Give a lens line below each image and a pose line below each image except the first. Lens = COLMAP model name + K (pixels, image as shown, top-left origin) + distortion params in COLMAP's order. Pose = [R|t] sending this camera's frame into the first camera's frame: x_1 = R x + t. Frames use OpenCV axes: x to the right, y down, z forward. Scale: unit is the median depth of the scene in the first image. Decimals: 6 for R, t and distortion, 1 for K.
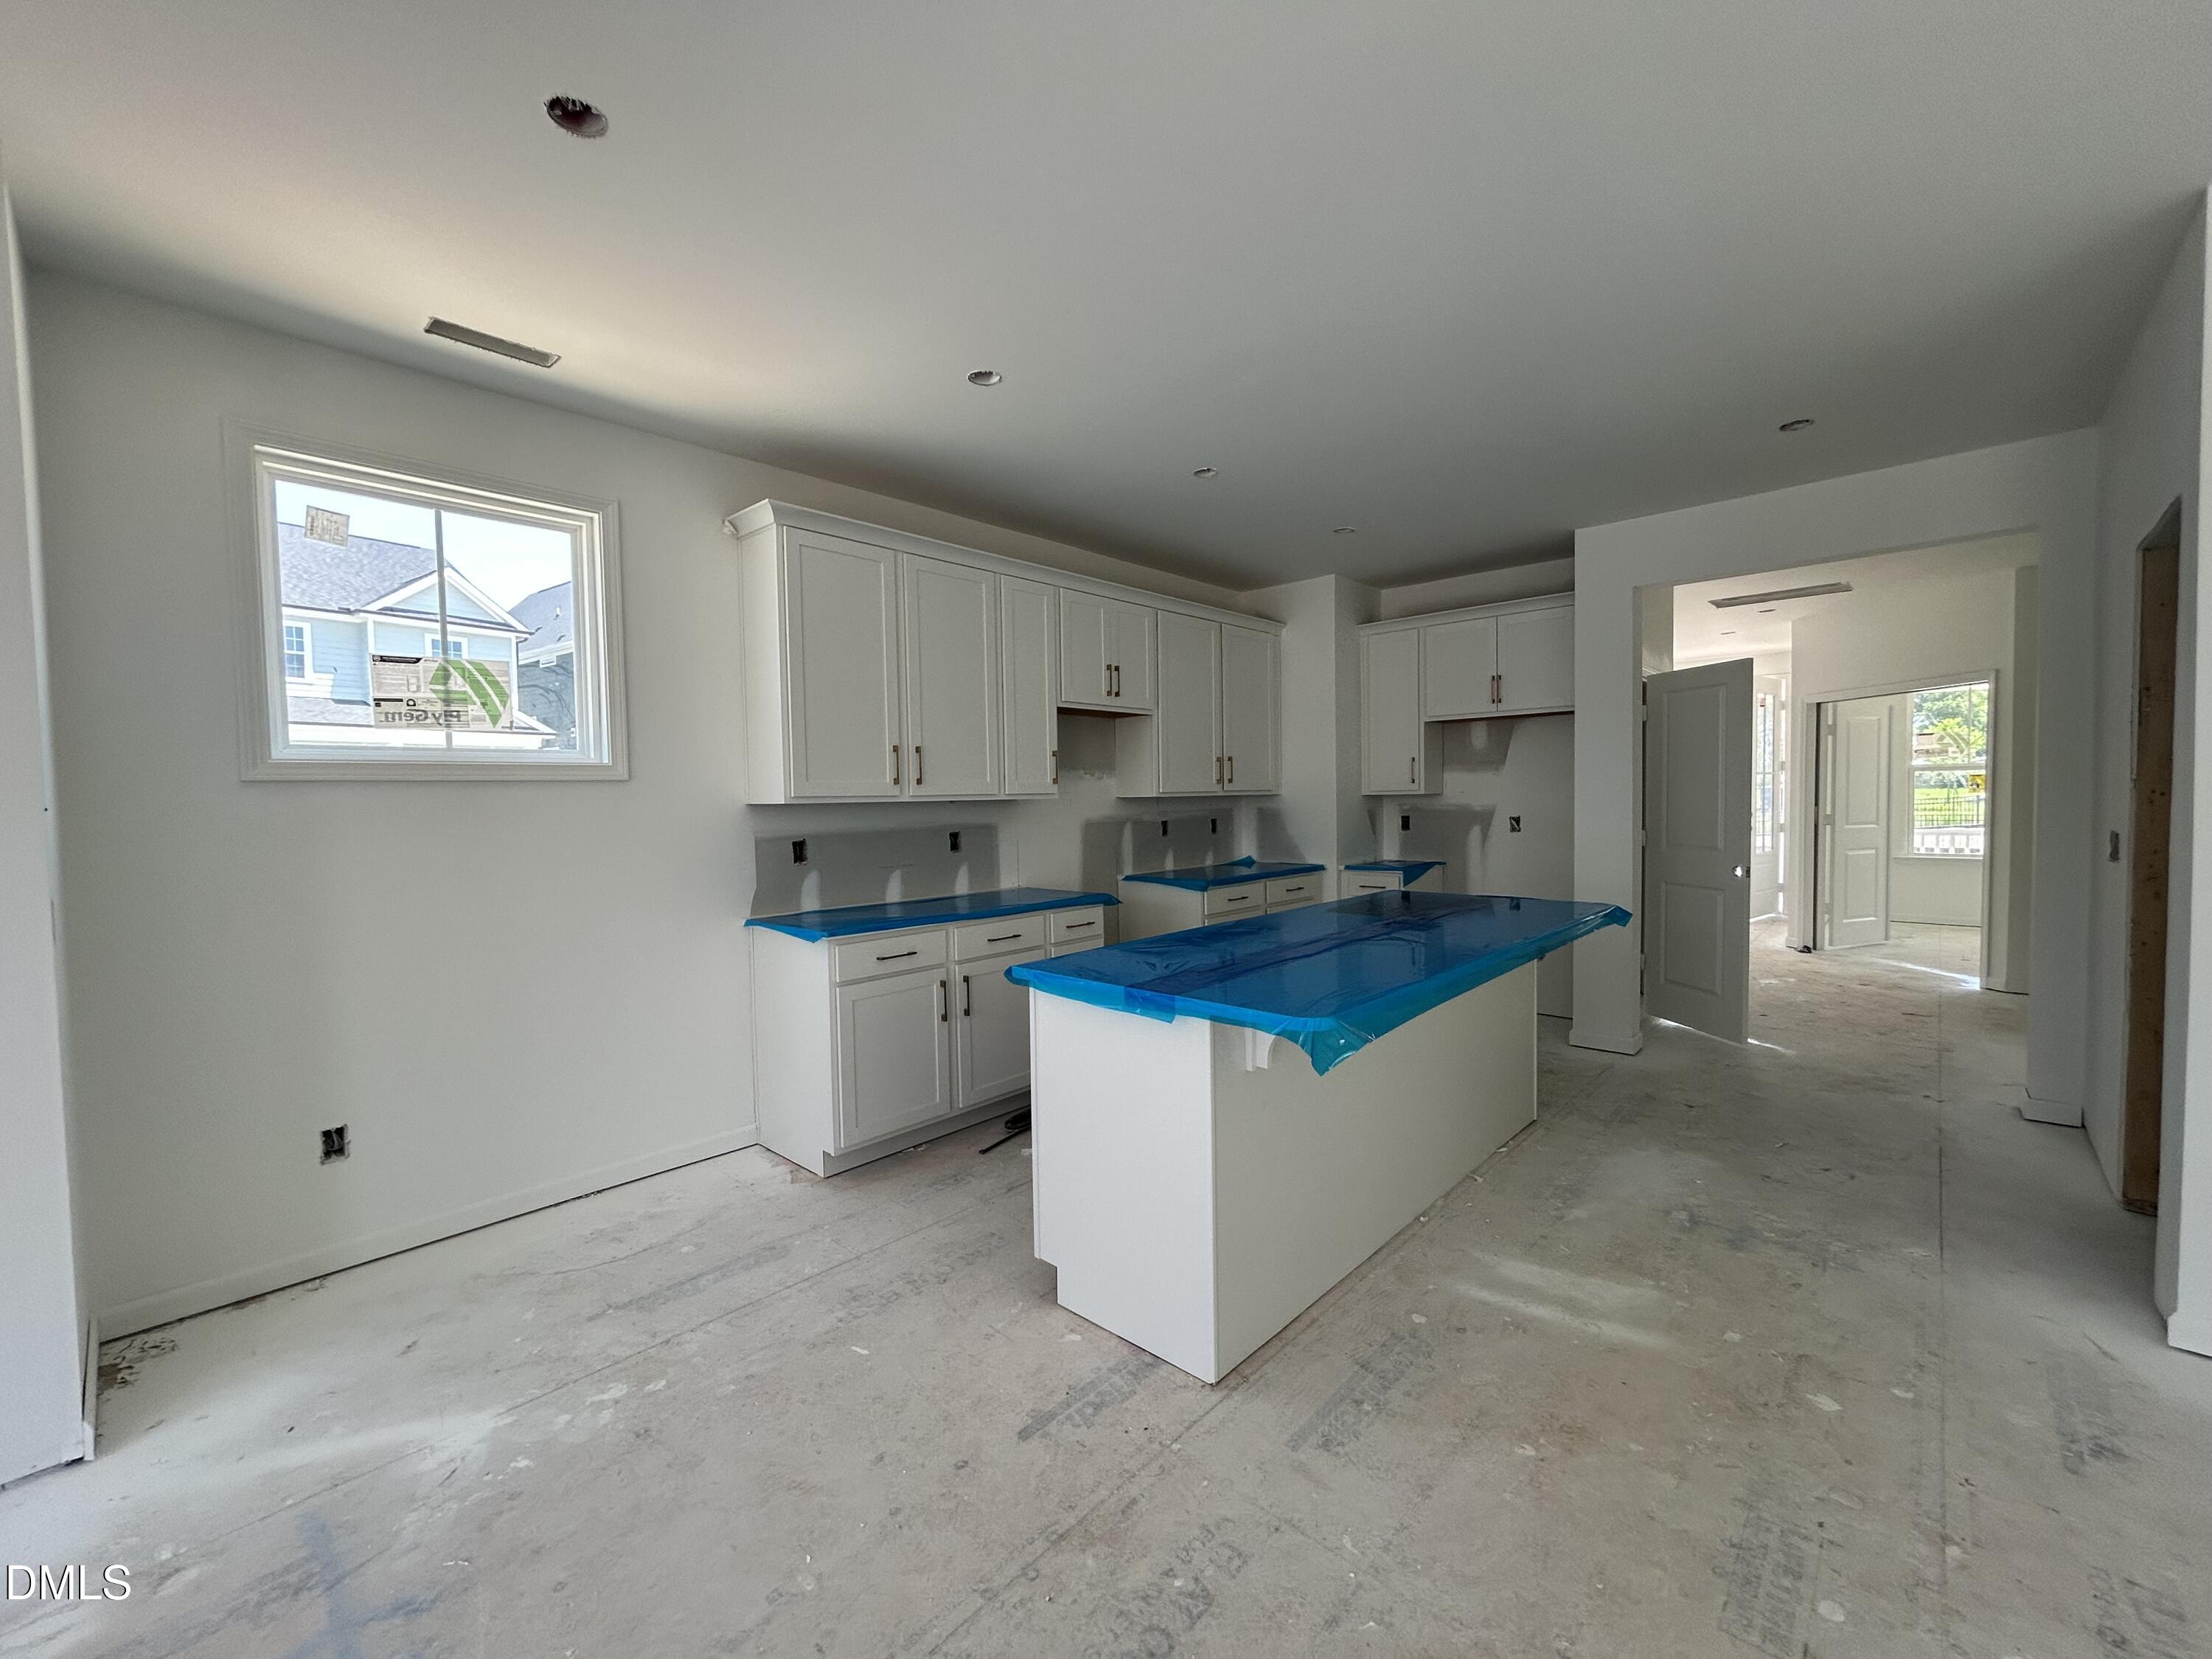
lens RADIAL K [[894.6, 0, 1103.5], [0, 894.6, 829.7], [0, 0, 1]] dist [0.002777, 0.000622]
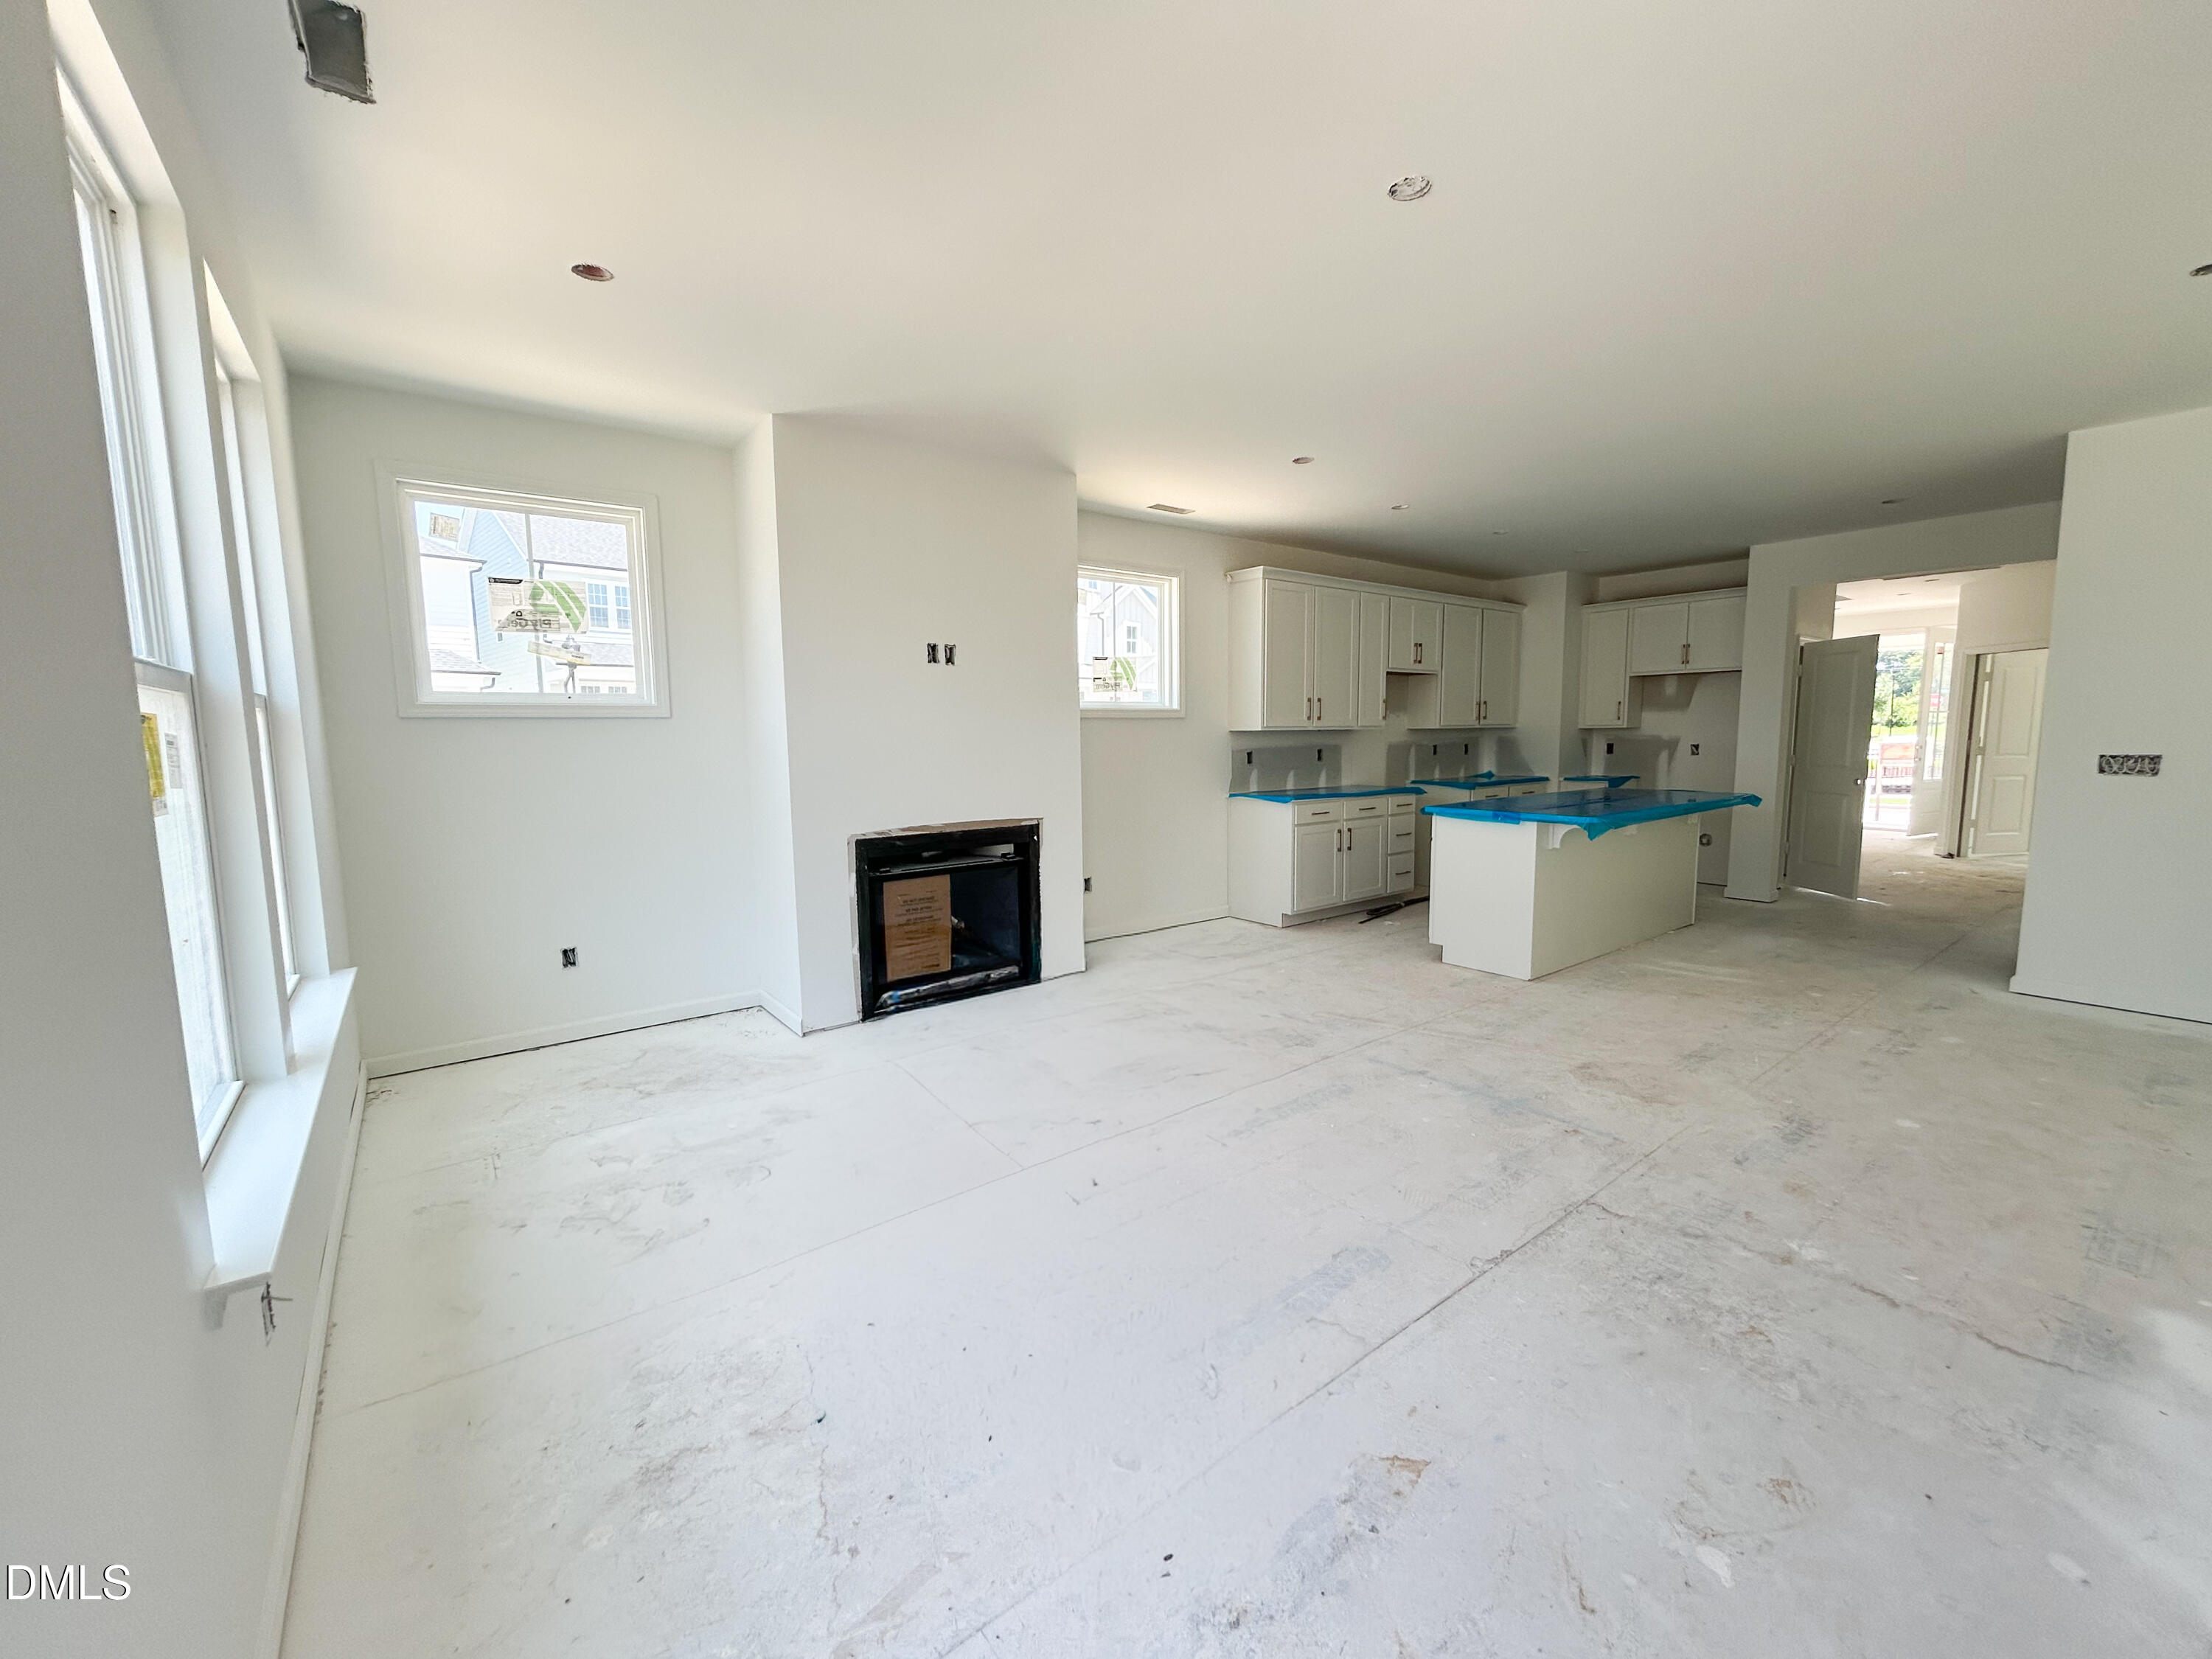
lens RADIAL K [[894.6, 0, 1110.0], [0, 894.6, 825.6], [0, 0, 1]] dist [0.002777, 0.000622]
pose [[0.987346, 0.022260, -0.157014, -0.258580], [-0.011442, 0.997519, 0.069469, 0.029878], [0.158170, -0.066793, 0.985150, -0.622655]]
